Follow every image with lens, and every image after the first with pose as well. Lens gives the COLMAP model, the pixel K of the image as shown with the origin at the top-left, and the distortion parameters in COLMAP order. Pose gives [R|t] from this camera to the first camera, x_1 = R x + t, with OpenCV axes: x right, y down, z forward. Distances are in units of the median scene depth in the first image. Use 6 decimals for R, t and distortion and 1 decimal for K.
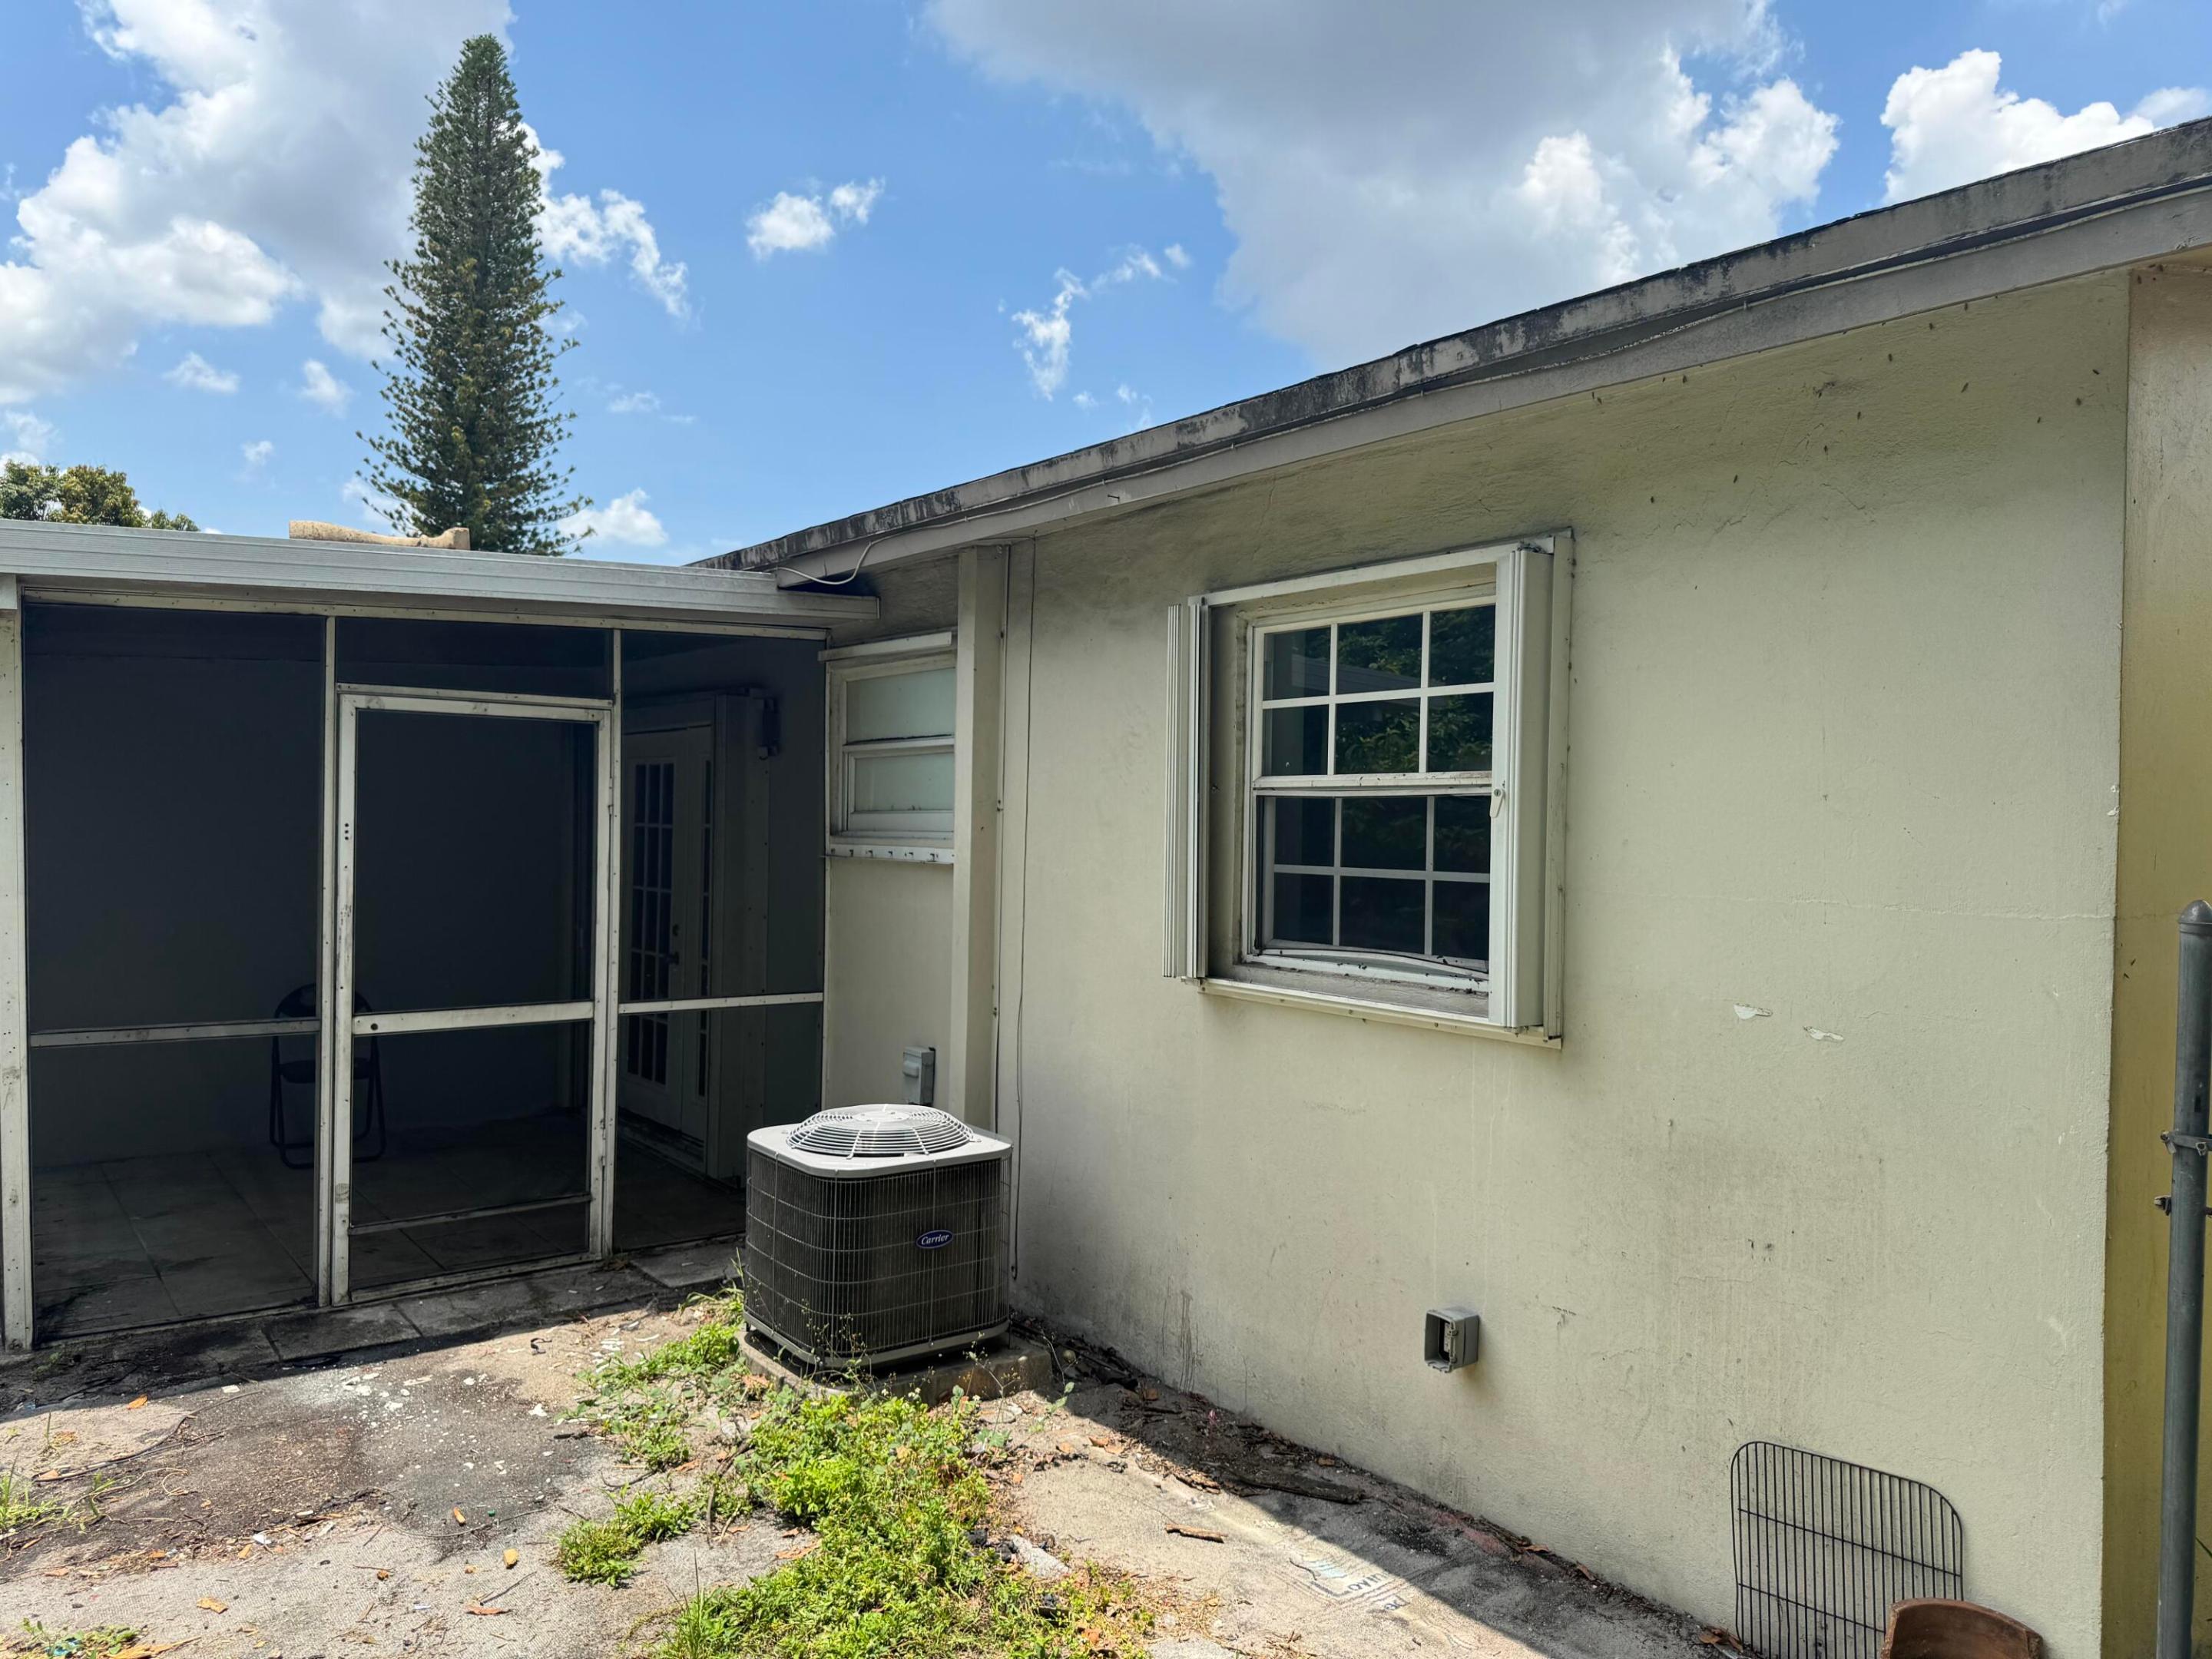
lens RADIAL K [[1565.8, 0, 1112.1], [0, 1565.8, 831.5], [0, 0, 1]] dist [0.055245, -0.067609]
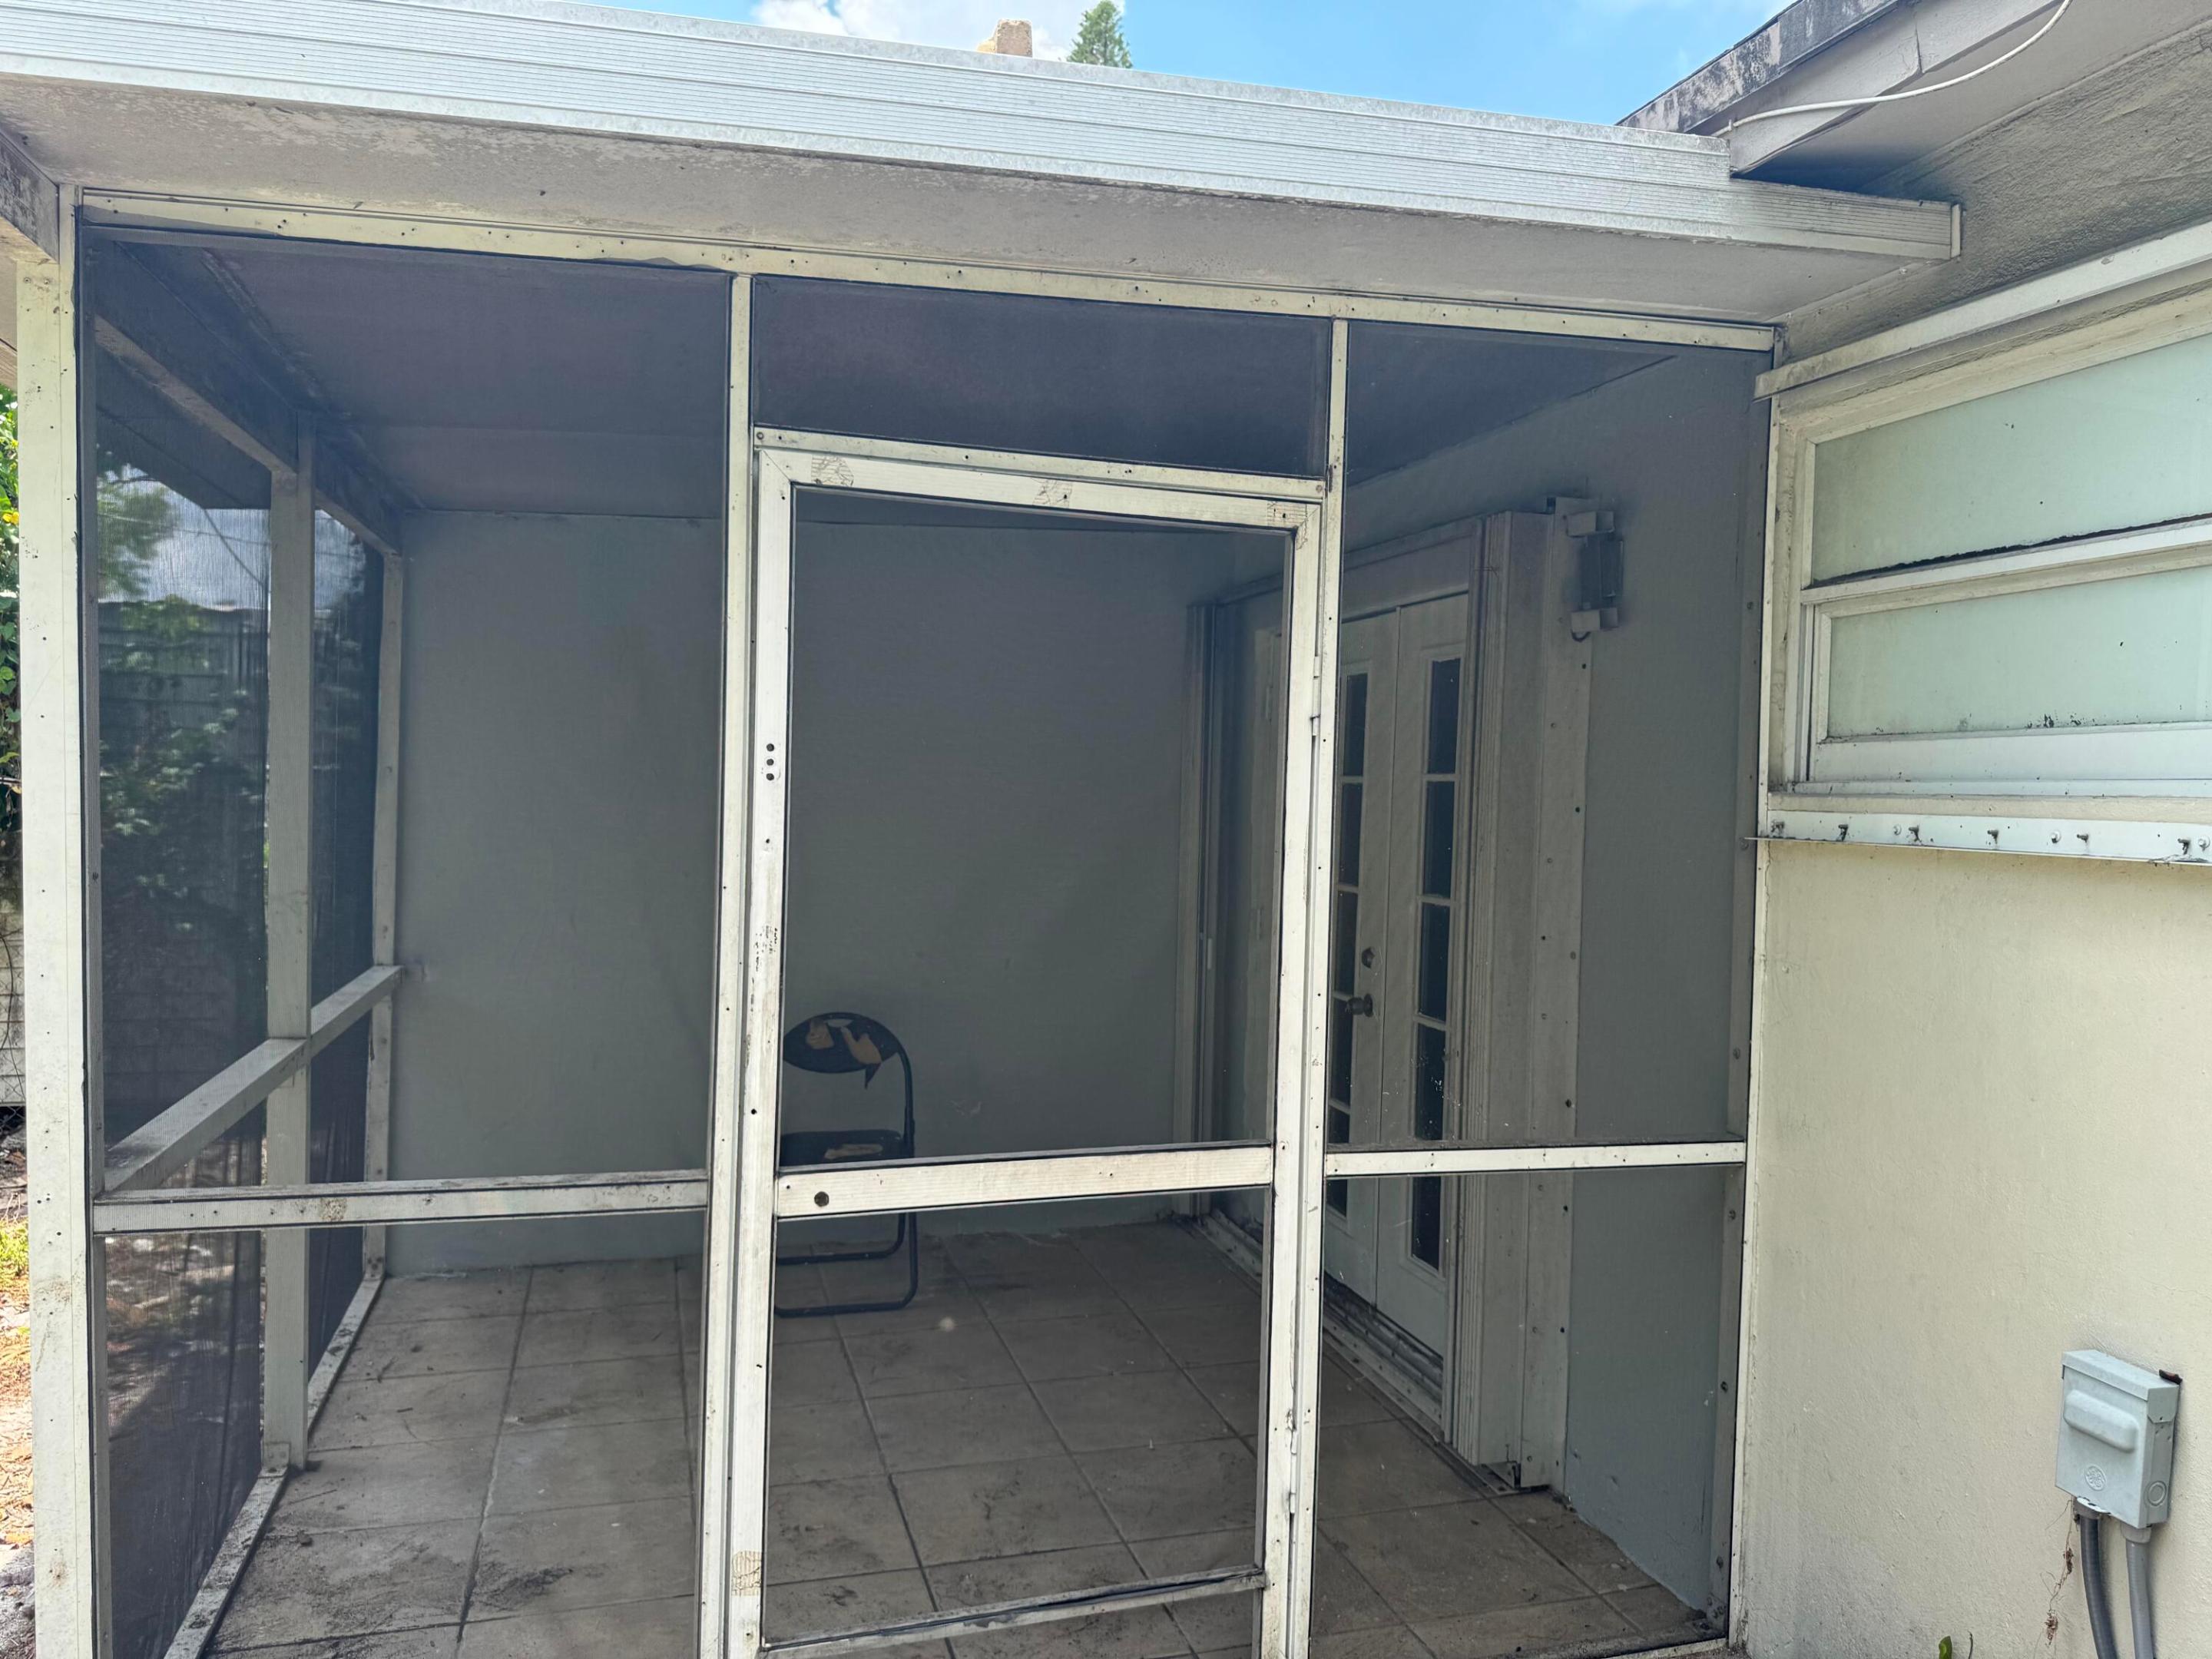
lens RADIAL K [[1618.5, 0, 1105.6], [0, 1618.5, 838.9], [0, 0, 1]] dist [0.046569, 0.001700]
pose [[0.933017, 0.022130, -0.359152, -0.223253], [-0.015510, 0.999653, 0.021305, 0.010479], [0.359499, -0.014308, 0.933036, 0.585984]]
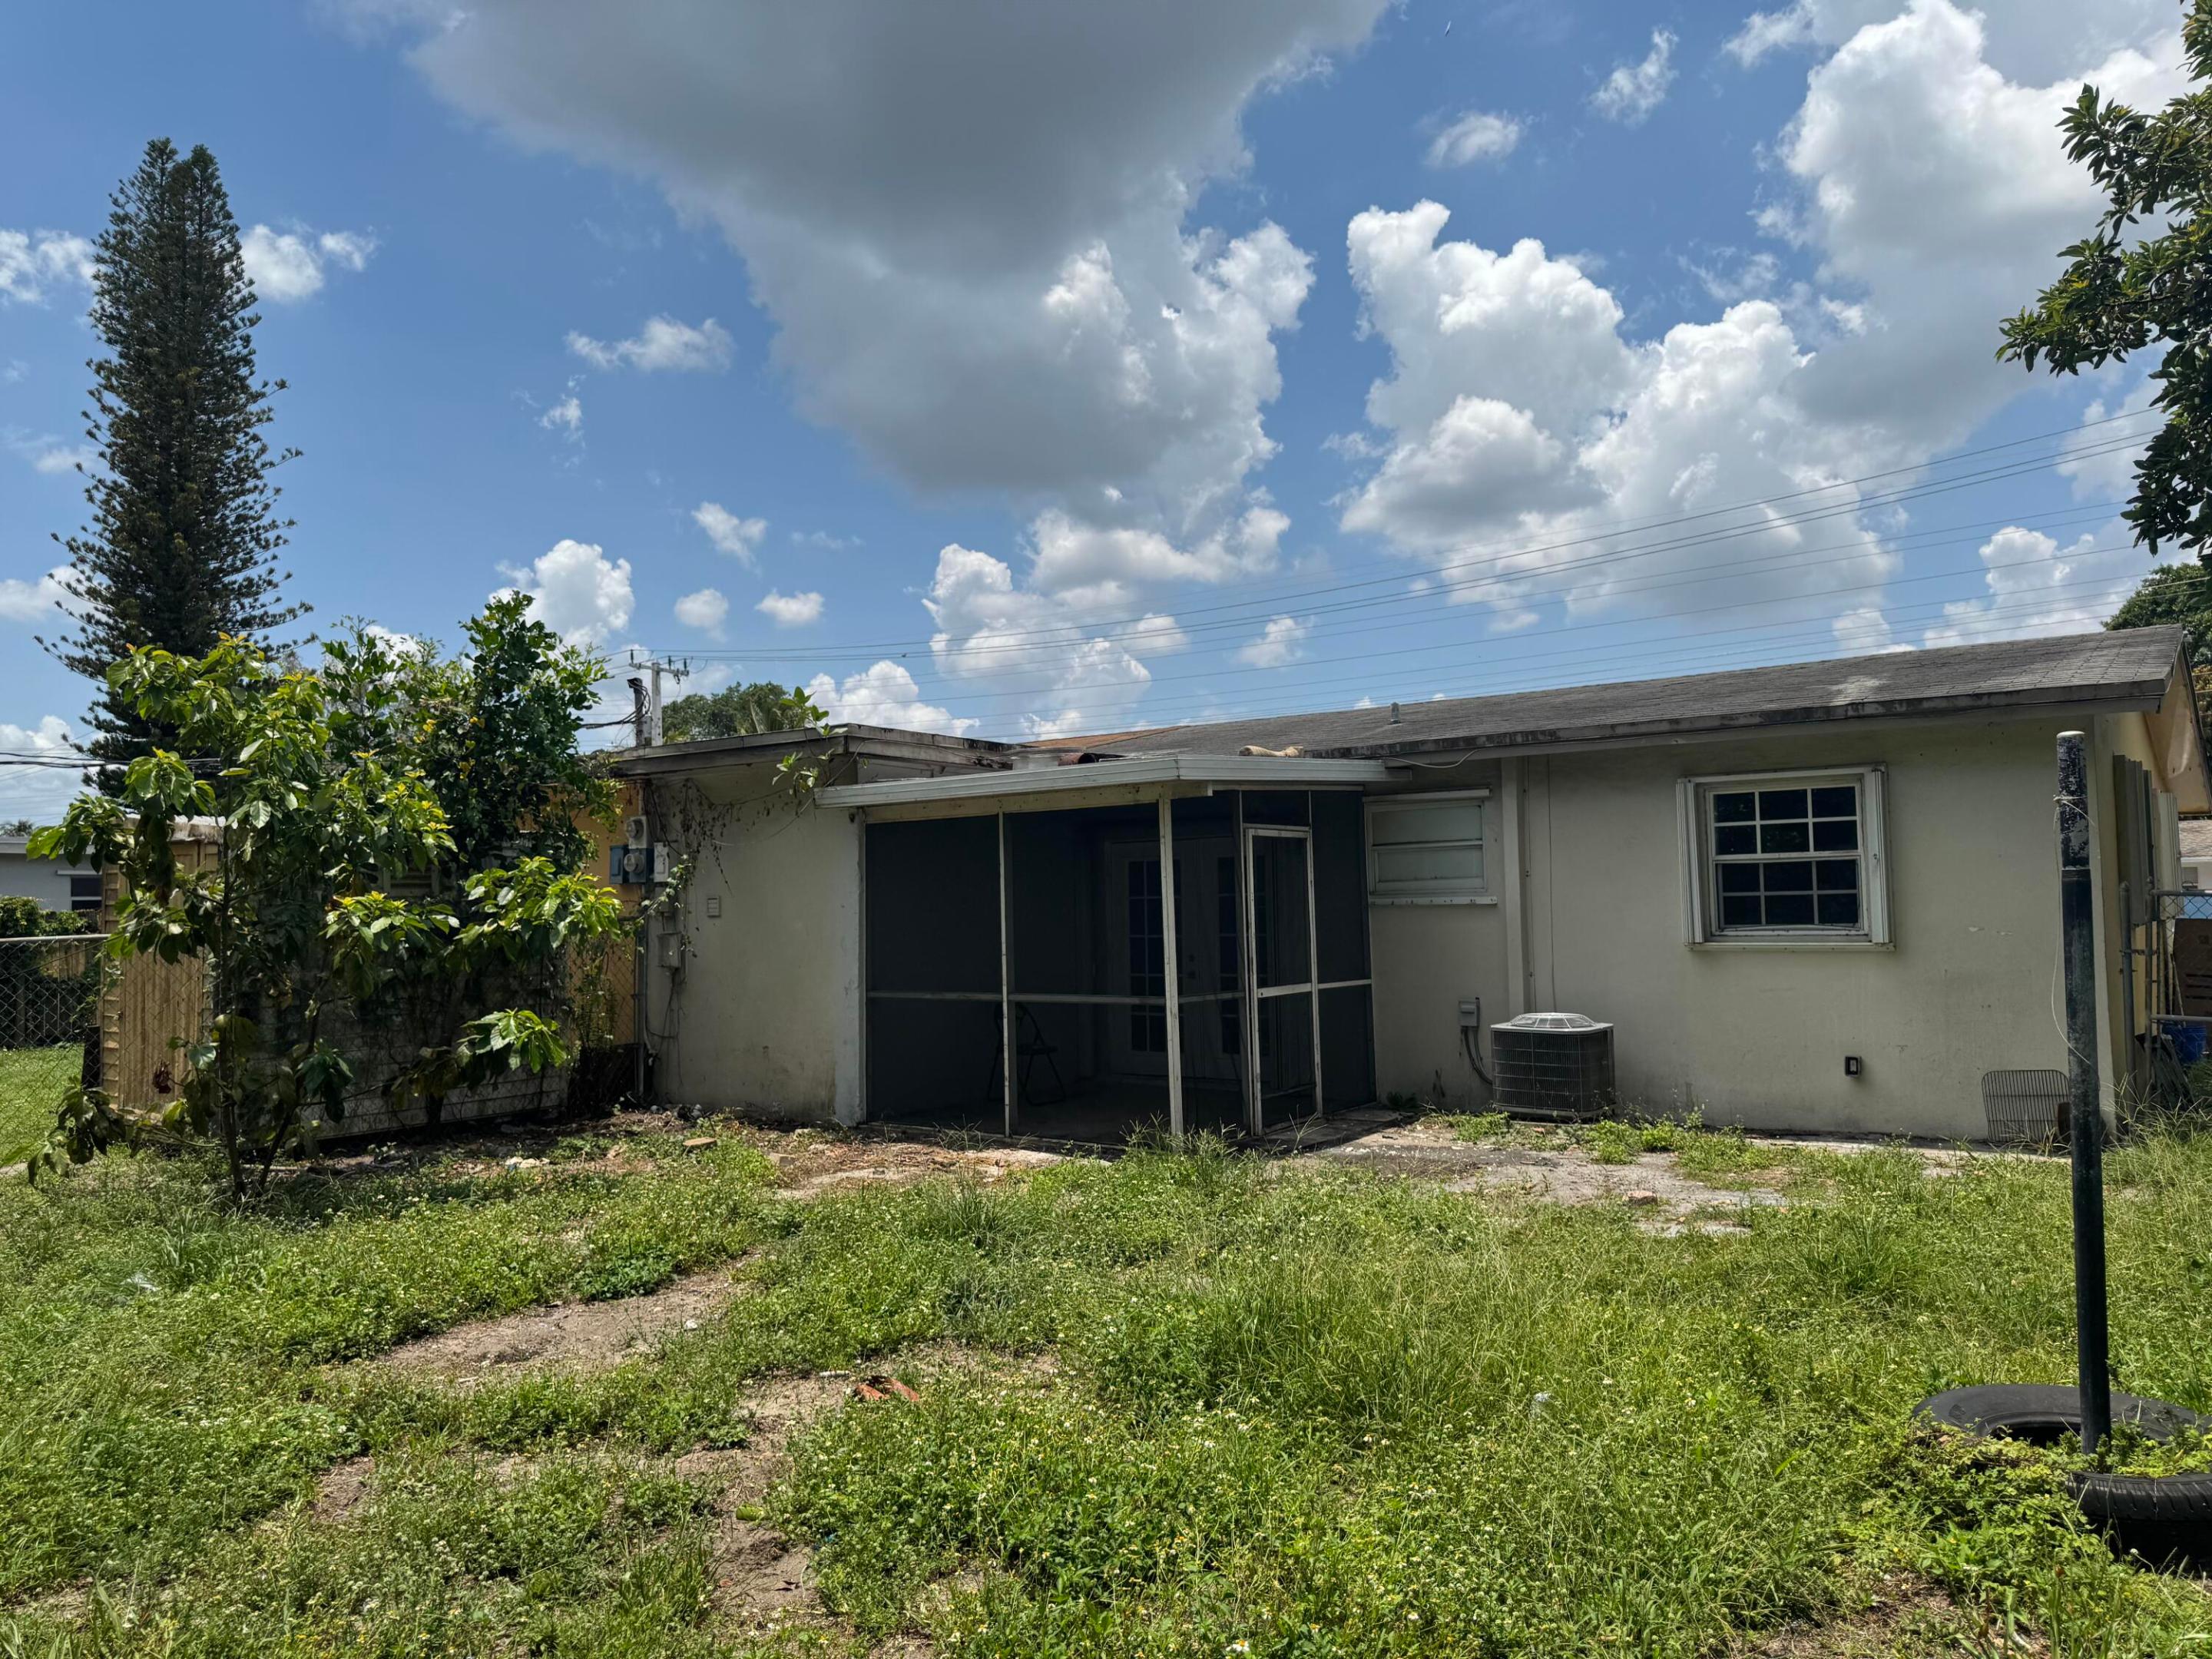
lens RADIAL K [[1565.8, 0, 1117.4], [0, 1565.8, 831.7], [0, 0, 1]] dist [0.055245, -0.067609]
pose [[0.961253, -0.023480, 0.274665, -1.154548], [0.038800, 0.997971, -0.050477, 0.011317], [-0.272923, 0.059178, 0.960214, -0.840673]]
